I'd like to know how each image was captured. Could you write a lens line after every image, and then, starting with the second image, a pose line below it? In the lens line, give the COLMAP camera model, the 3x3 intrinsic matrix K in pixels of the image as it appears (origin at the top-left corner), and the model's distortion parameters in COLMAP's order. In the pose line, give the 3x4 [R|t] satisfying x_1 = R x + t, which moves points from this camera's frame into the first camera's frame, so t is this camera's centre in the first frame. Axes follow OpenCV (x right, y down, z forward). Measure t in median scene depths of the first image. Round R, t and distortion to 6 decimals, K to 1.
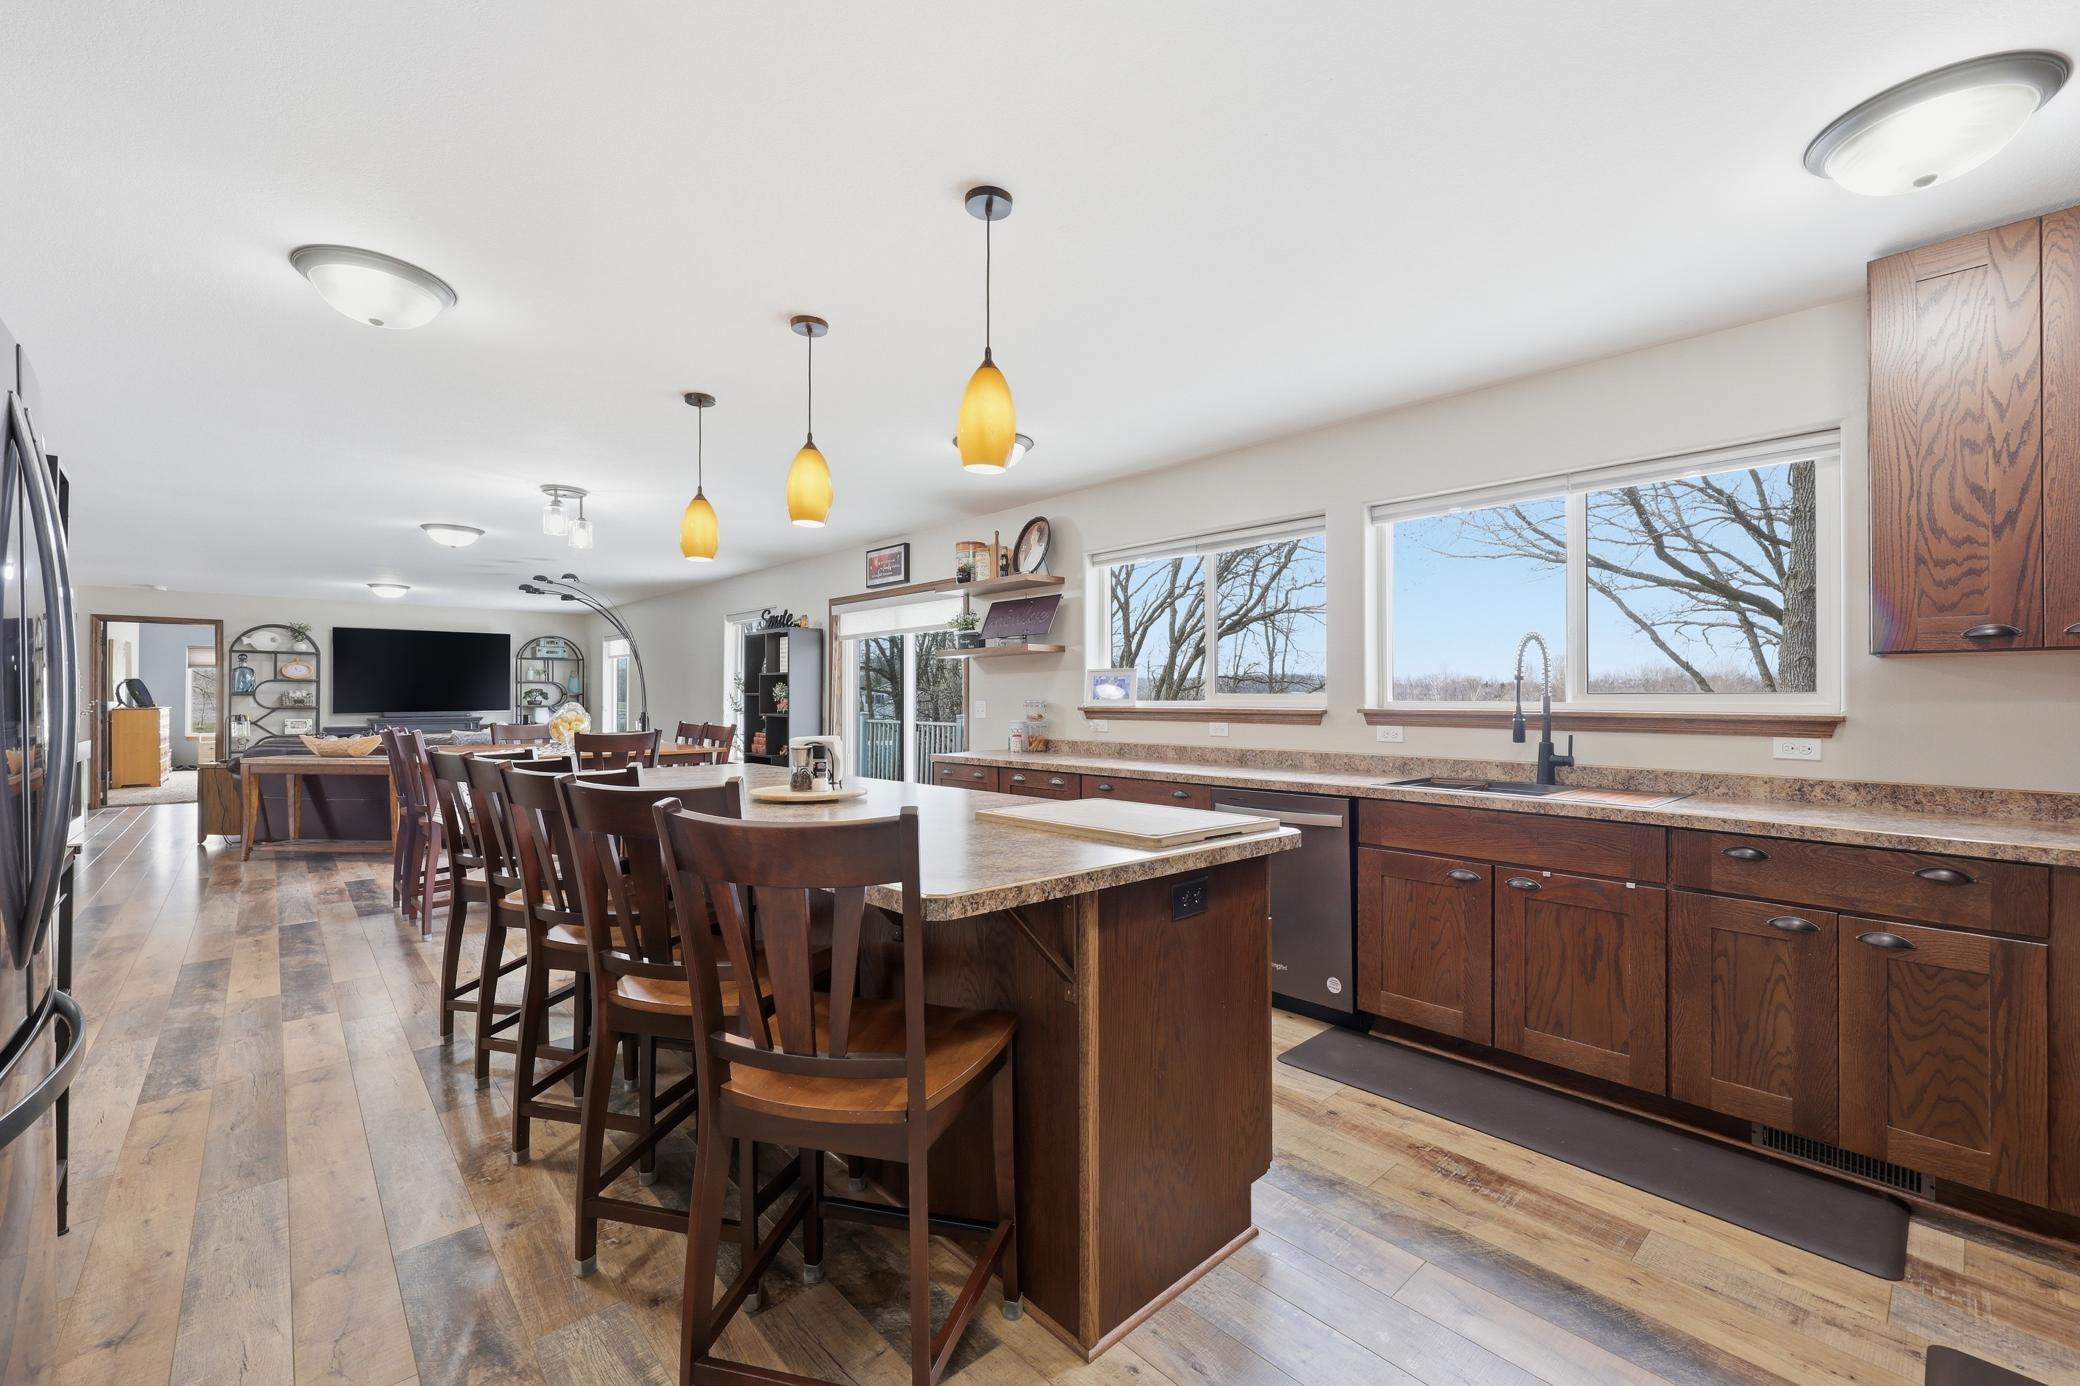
lens RADIAL K [[845.5, 0, 1042.5], [0, 845.5, 688.9], [0, 0, 1]] dist [0.005840, -0.000739]
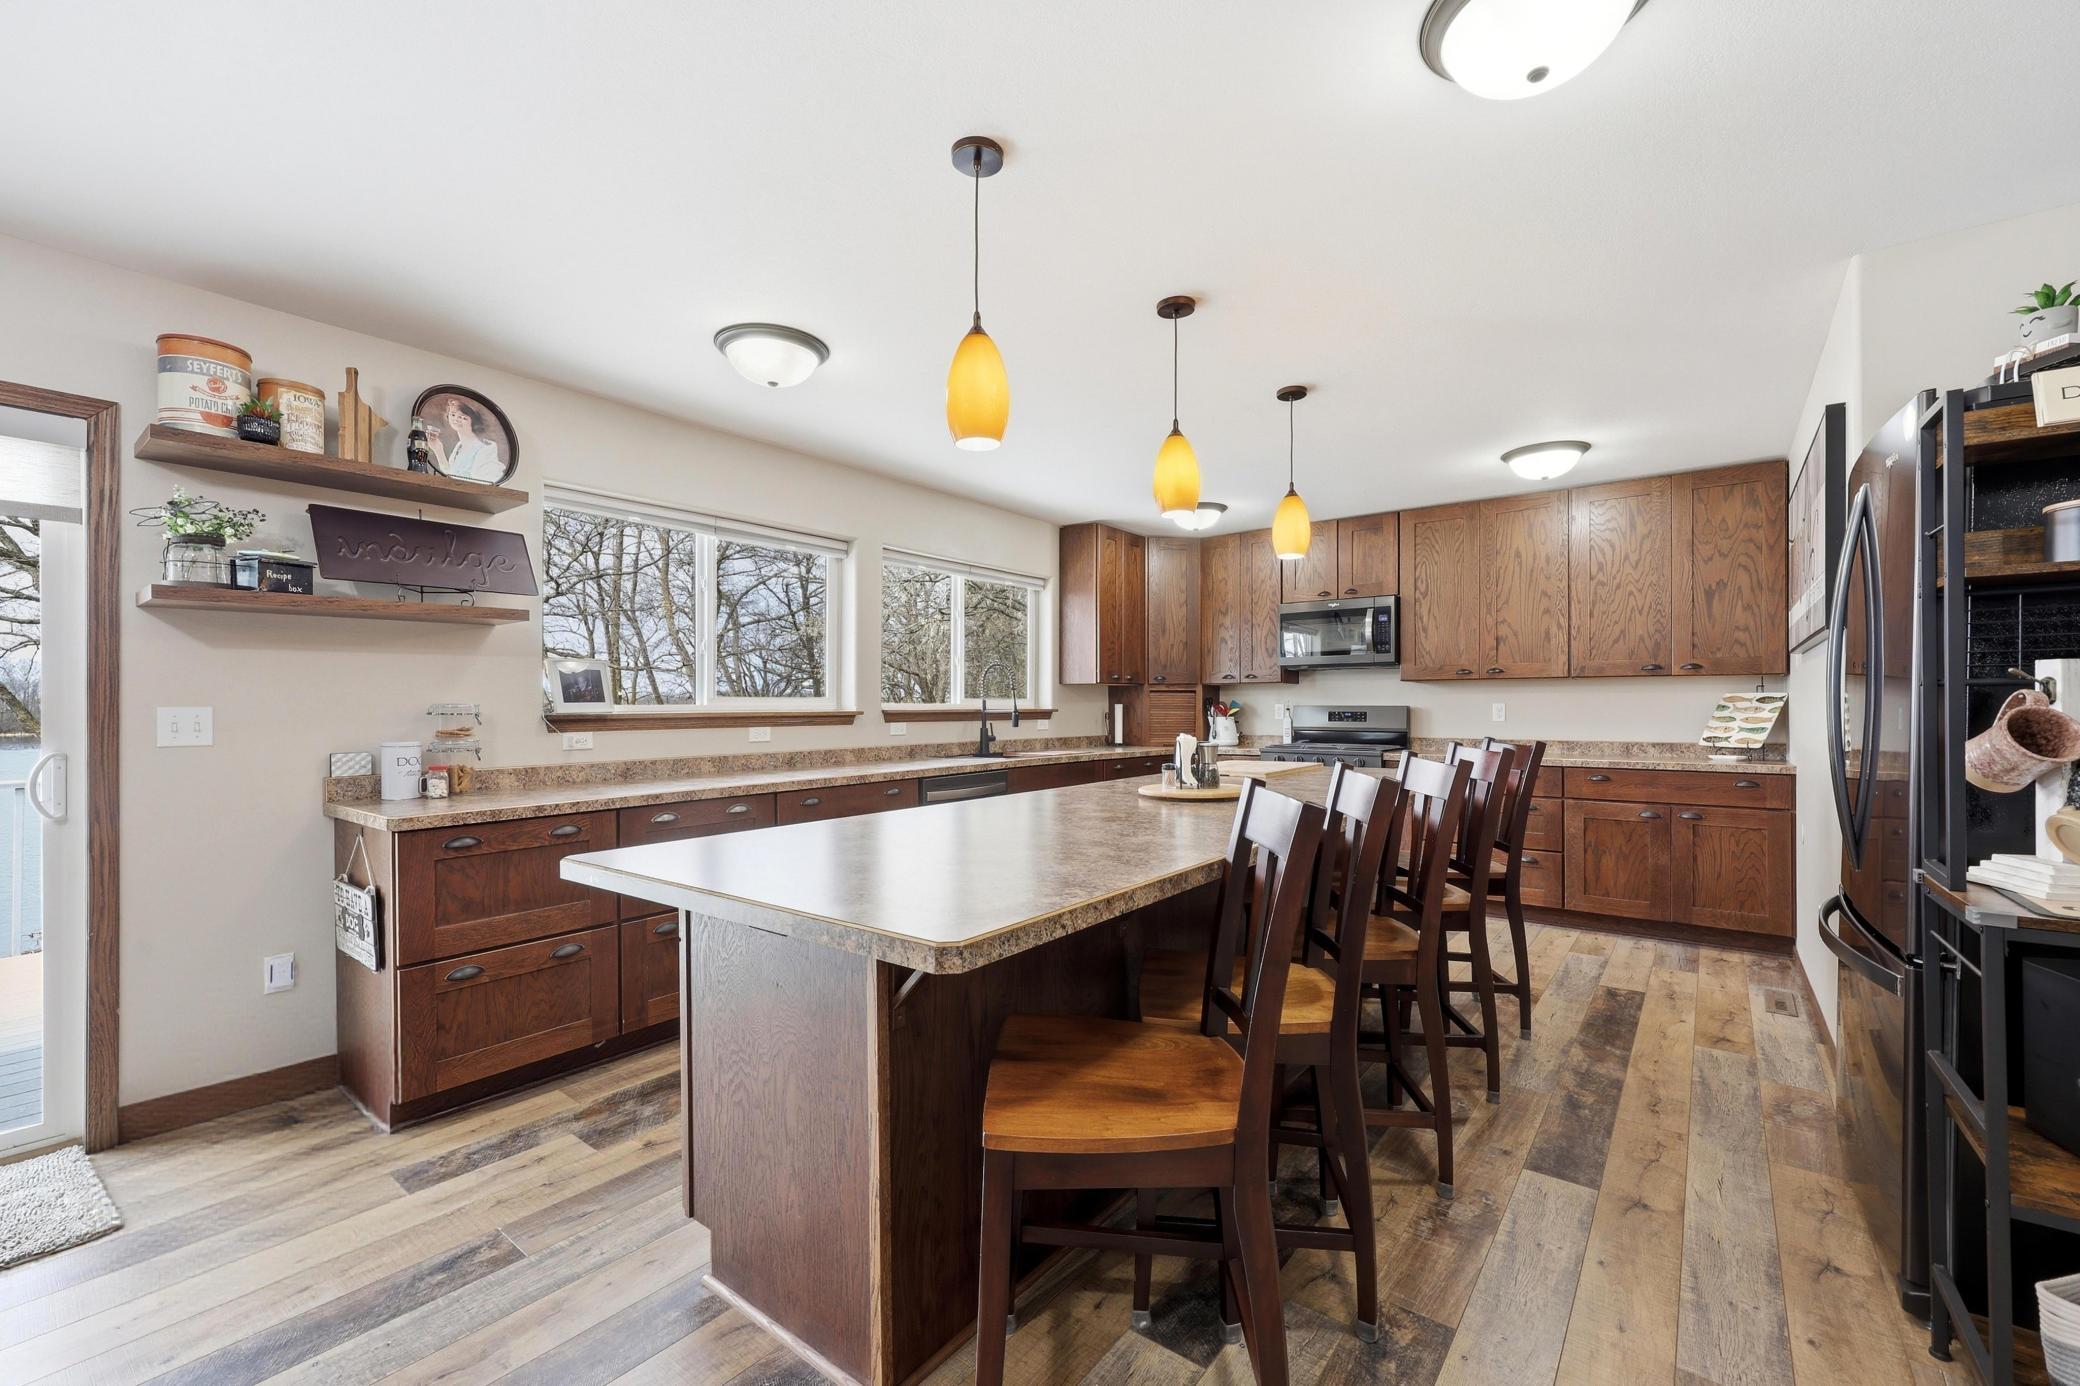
lens RADIAL K [[845.5, 0, 1051.8], [0, 845.5, 704.0], [0, 0, 1]] dist [0.005840, -0.000739]
pose [[-0.175380, 0.001980, 0.984499, -1.162381], [-0.006319, 0.999975, -0.003137, 0.022916], [-0.984481, -0.006771, -0.175363, 1.276963]]
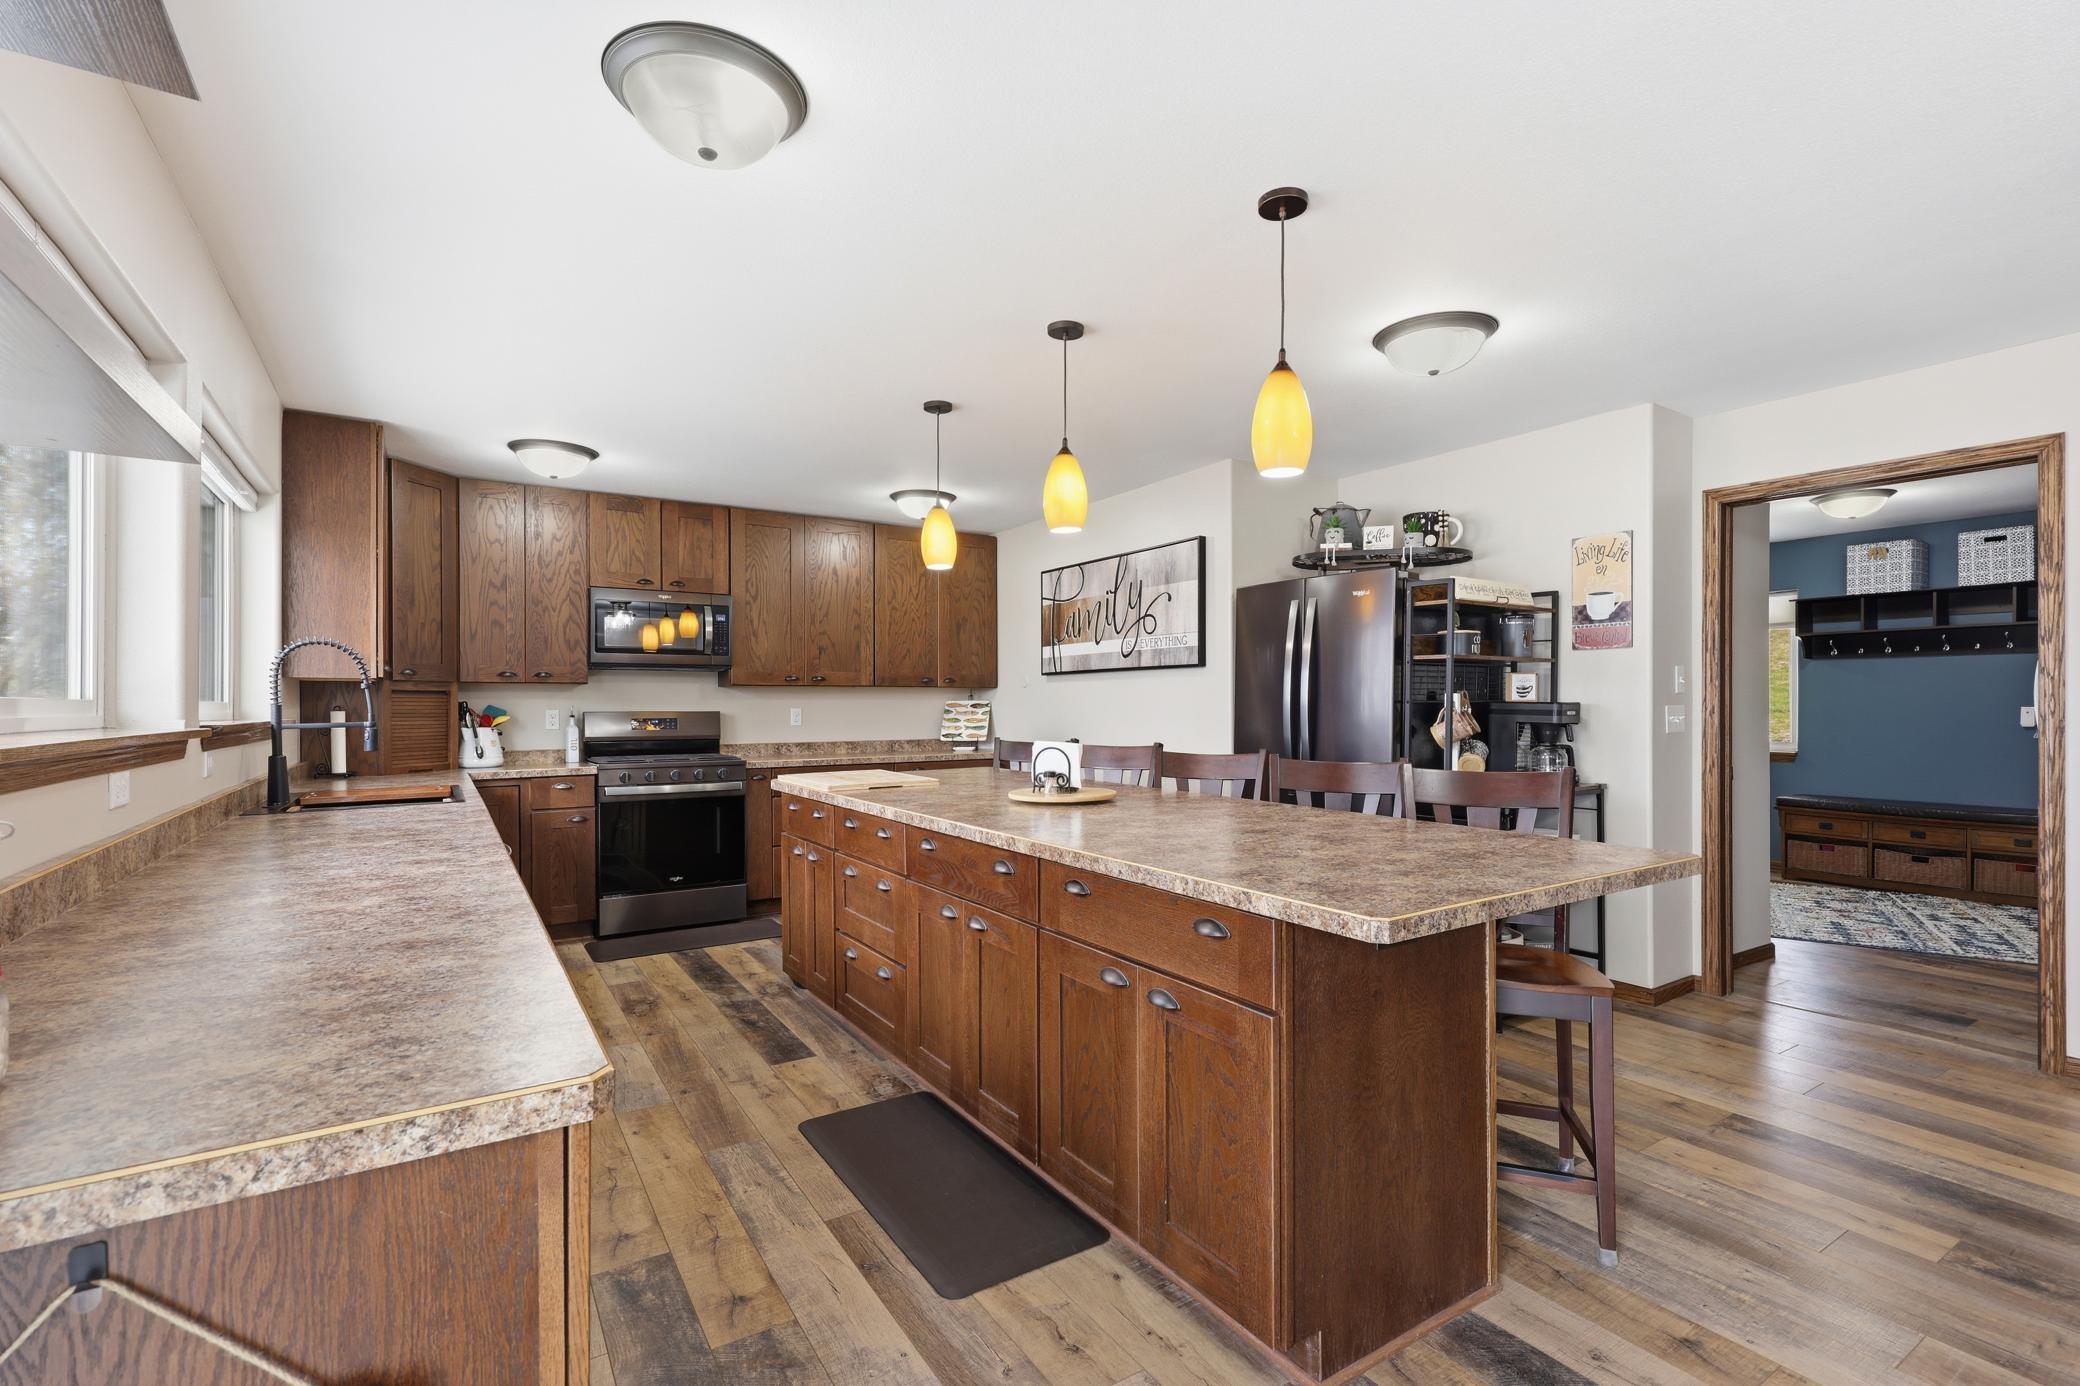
lens RADIAL K [[938.7, 0, 1041.8], [0, 938.7, 704.2], [0, 0, 1]] dist [0.003211, 0.003315]
pose [[-0.985930, 0.002180, 0.167145, -0.418674], [0.000622, 0.999956, -0.009373, 0.020136], [-0.167159, -0.009137, -0.985888, 2.045427]]
